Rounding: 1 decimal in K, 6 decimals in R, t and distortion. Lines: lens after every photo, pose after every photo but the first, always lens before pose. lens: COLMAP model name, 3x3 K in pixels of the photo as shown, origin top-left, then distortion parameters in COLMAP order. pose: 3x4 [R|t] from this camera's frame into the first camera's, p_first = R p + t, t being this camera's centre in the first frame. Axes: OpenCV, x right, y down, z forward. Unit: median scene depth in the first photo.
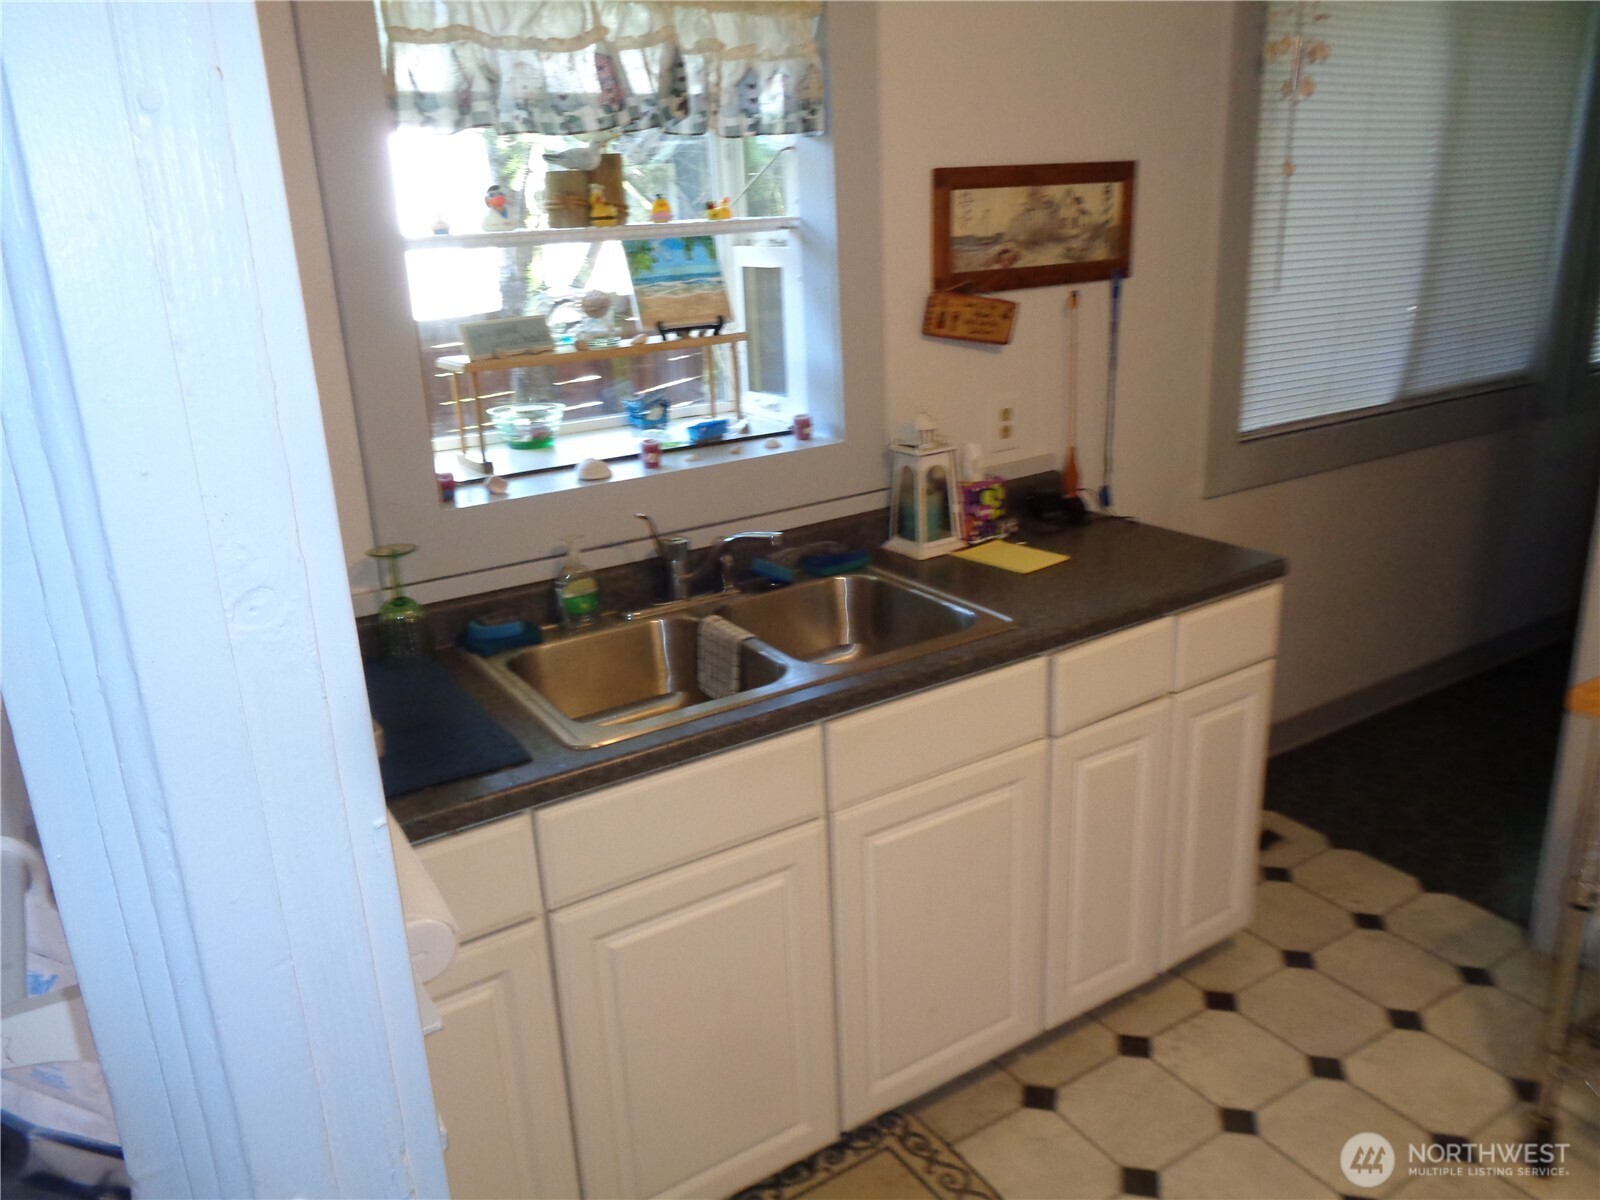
lens RADIAL K [[1214.0, 0, 798.7], [0, 1214.0, 601.8], [0, 0, 1]] dist [0.004542, 0.000737]
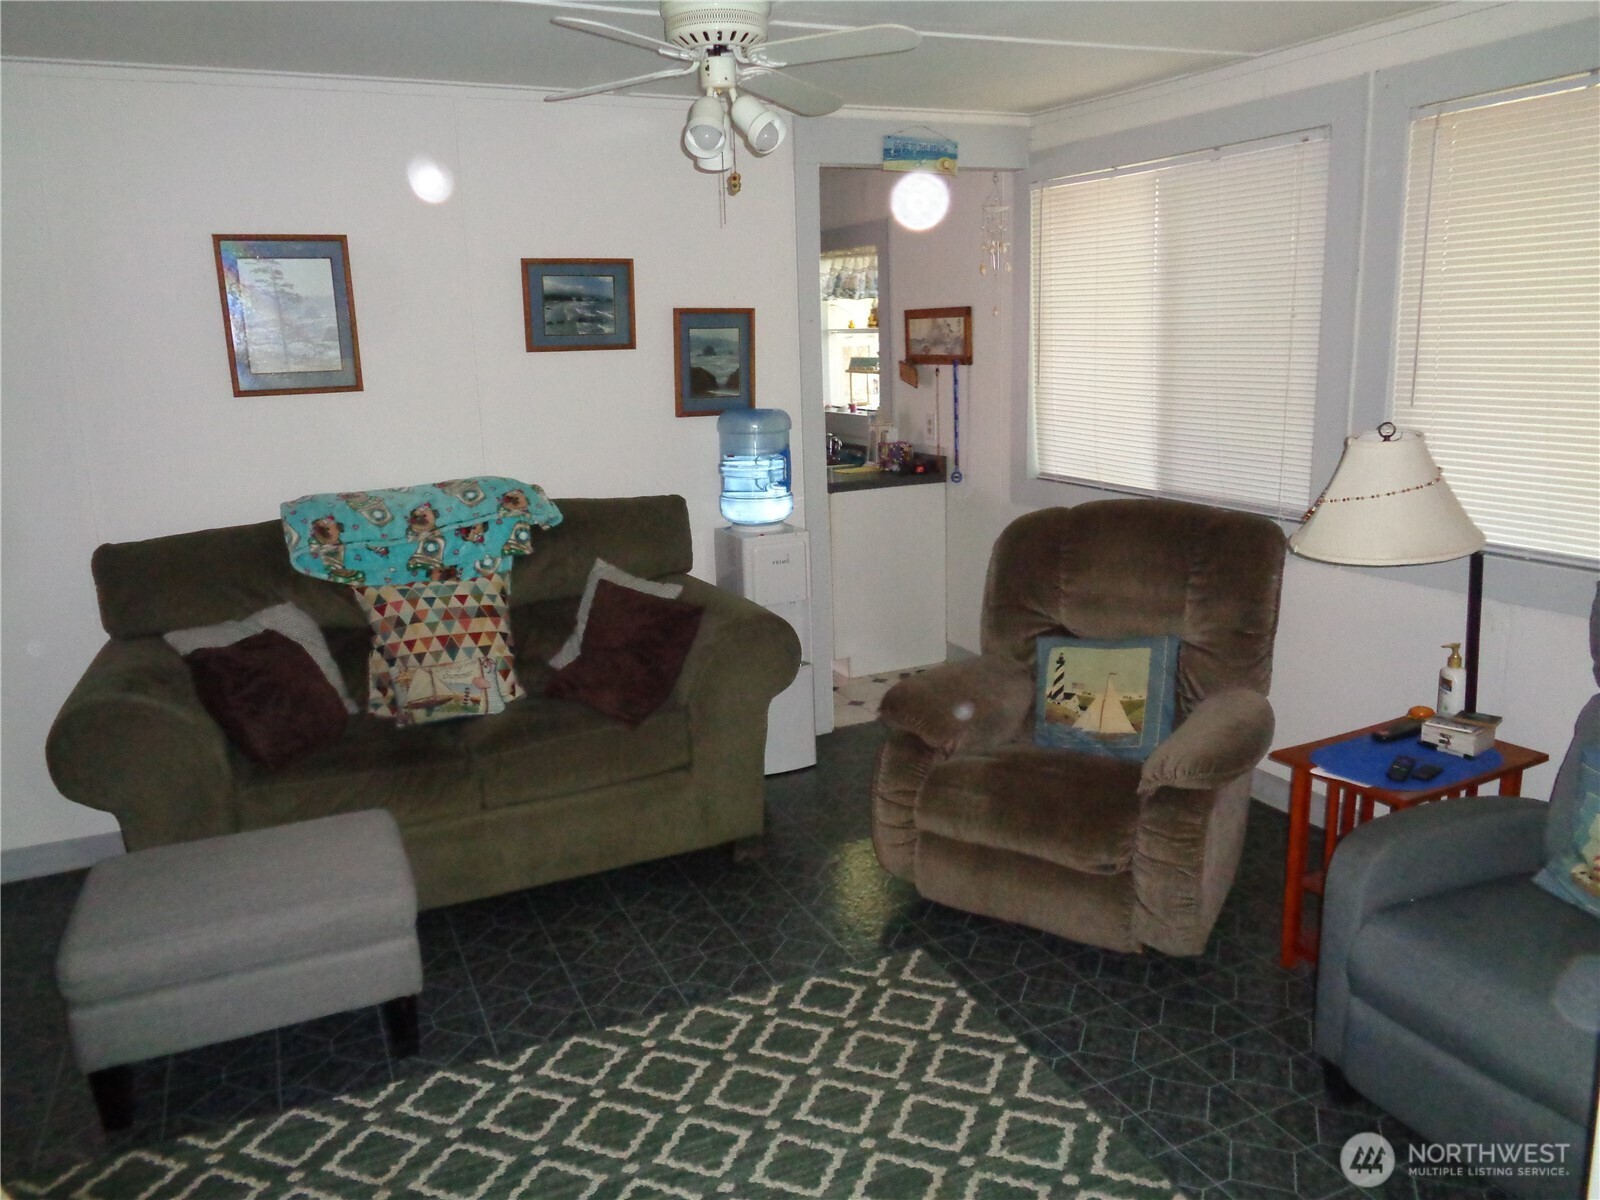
lens RADIAL K [[1214.0, 0, 800.7], [0, 1214.0, 598.3], [0, 0, 1]] dist [0.004542, 0.000737]
pose [[-0.110085, 0.267445, -0.957264, 2.386799], [-0.269970, 0.918863, 0.287762, -0.435644], [0.956555, 0.290111, -0.028951, 0.967247]]
